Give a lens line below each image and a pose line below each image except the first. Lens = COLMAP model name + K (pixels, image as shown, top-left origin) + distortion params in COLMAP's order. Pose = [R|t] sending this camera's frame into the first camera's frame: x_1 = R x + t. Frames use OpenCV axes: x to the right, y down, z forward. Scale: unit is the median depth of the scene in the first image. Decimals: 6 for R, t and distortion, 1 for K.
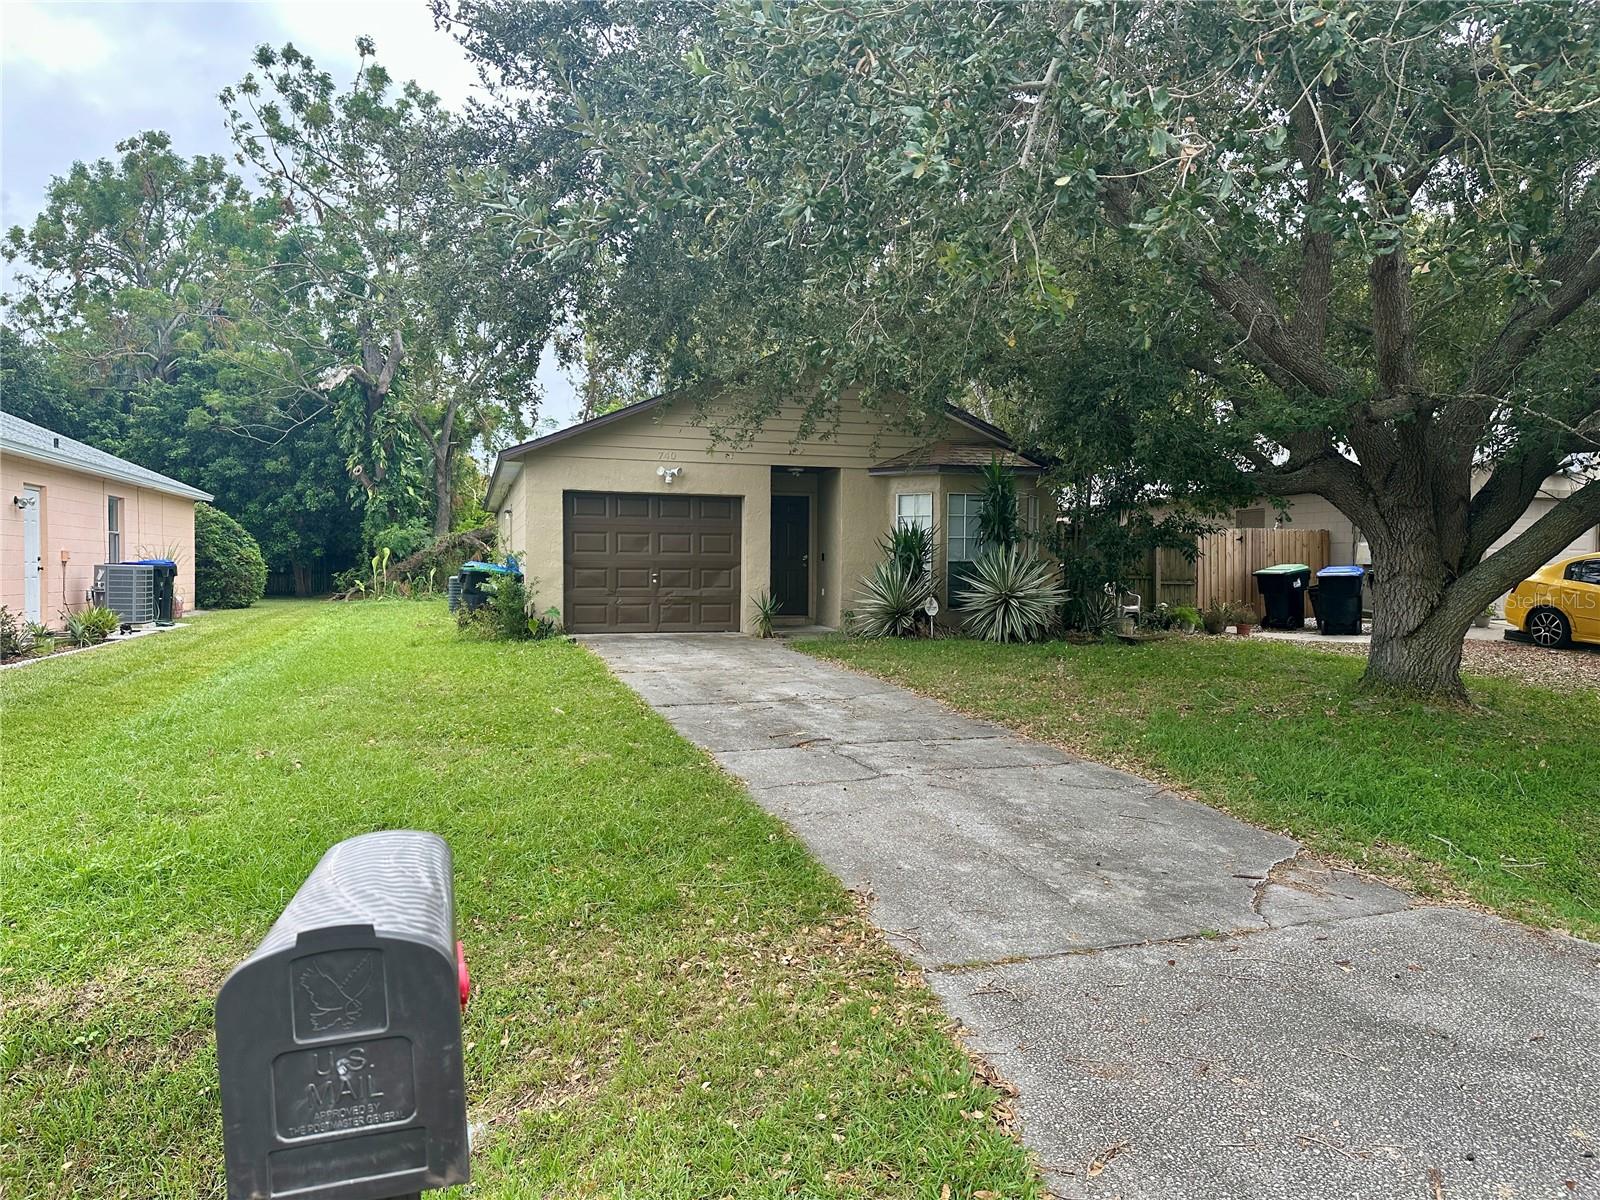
lens RADIAL K [[1125.7, 0, 805.0], [0, 1125.7, 592.9], [0, 0, 1]] dist [0.111855, -0.153162]
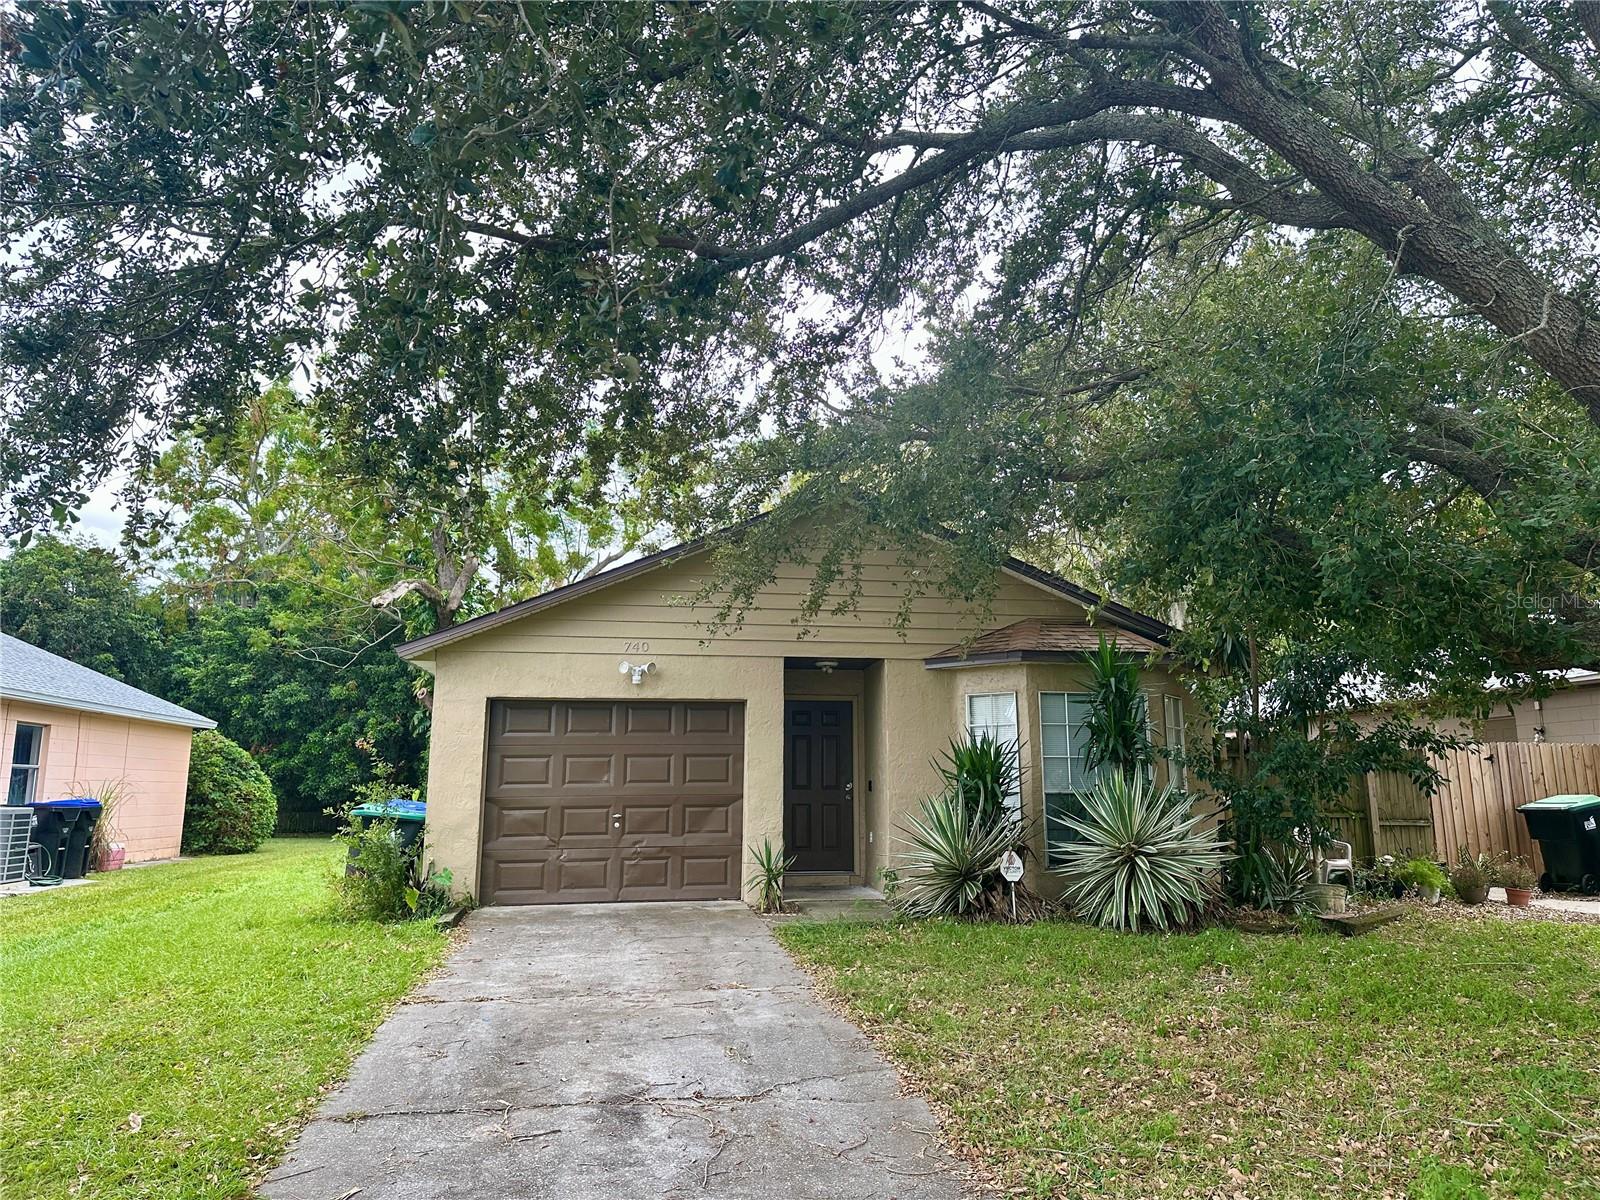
lens RADIAL K [[1125.7, 0, 805.0], [0, 1125.7, 592.9], [0, 0, 1]] dist [0.111855, -0.153162]
pose [[0.990595, -0.030644, -0.133349, 0.079801], [0.004169, 0.980904, -0.194447, -0.014306], [0.136761, 0.192062, 0.971807, 0.300707]]
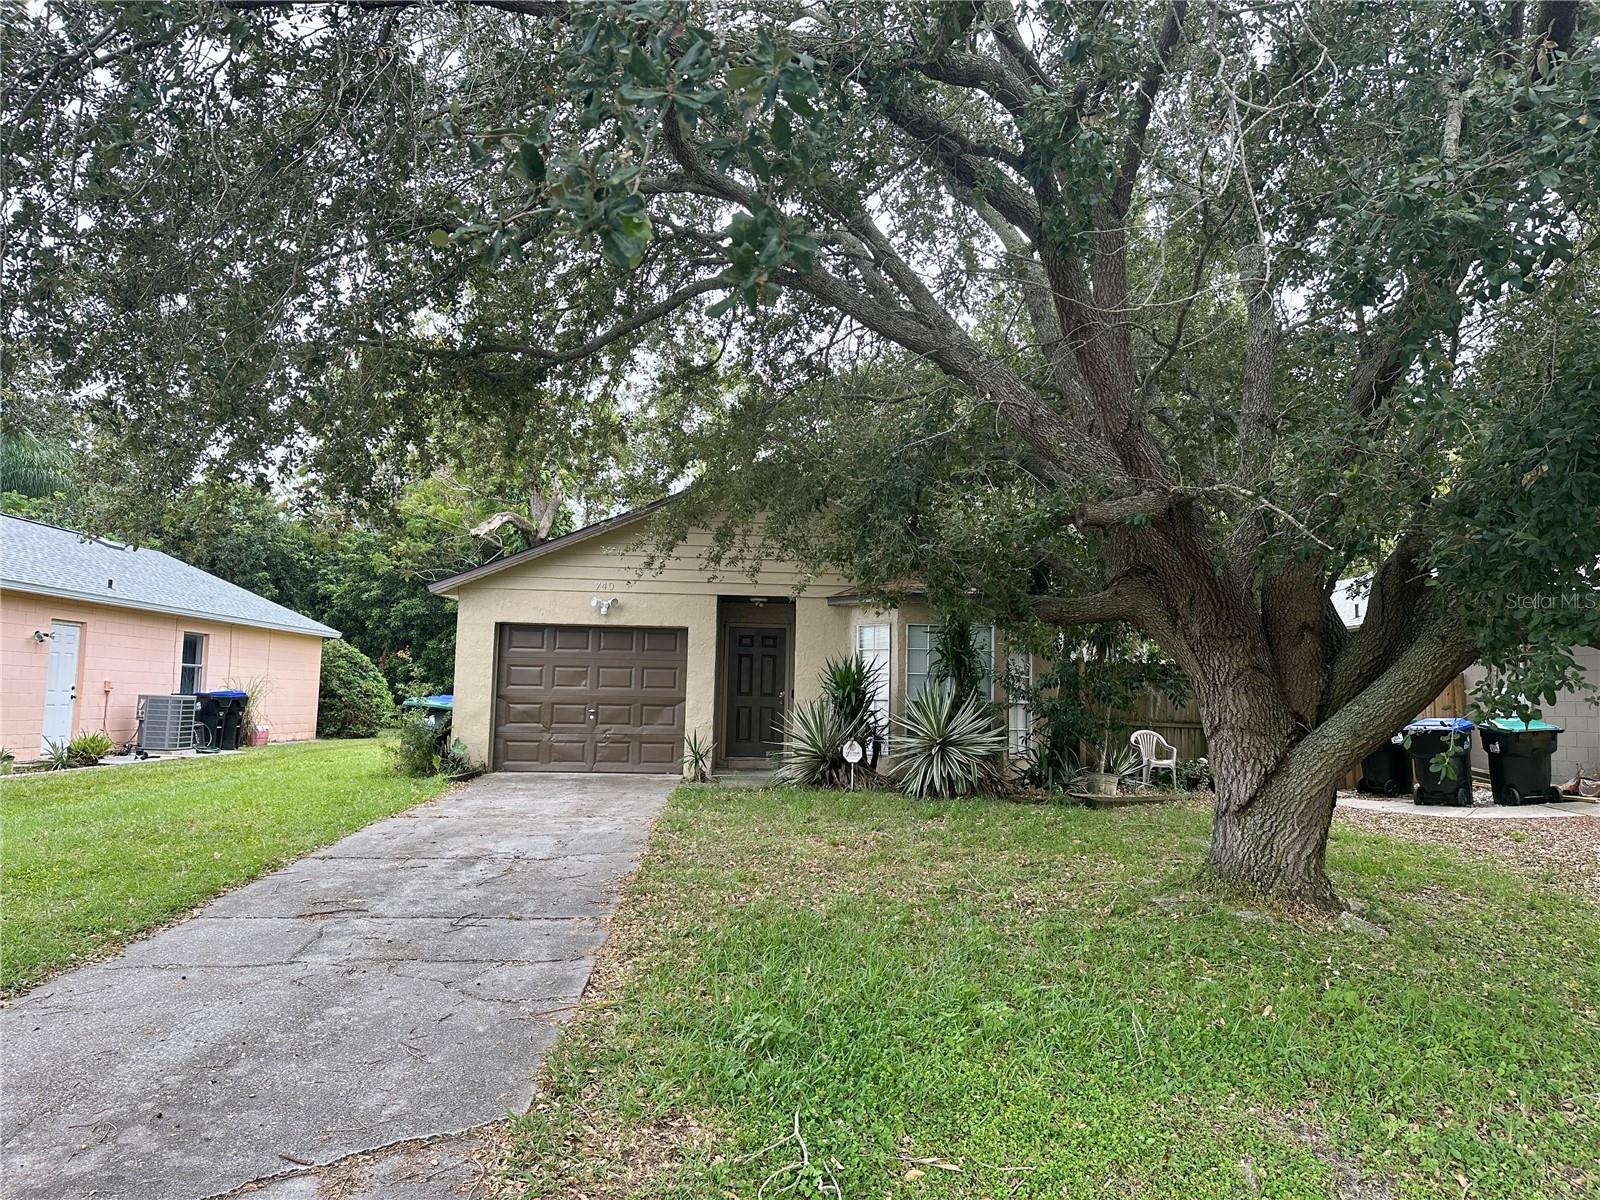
lens RADIAL K [[1121.5, 0, 778.0], [0, 1121.5, 593.8], [0, 0, 1]] dist [0.114631, -0.157527]
pose [[0.963834, -0.009065, -0.266347, 0.267928], [-0.023565, 0.992608, -0.119056, -0.004423], [0.265458, 0.121027, 0.956496, 0.121483]]
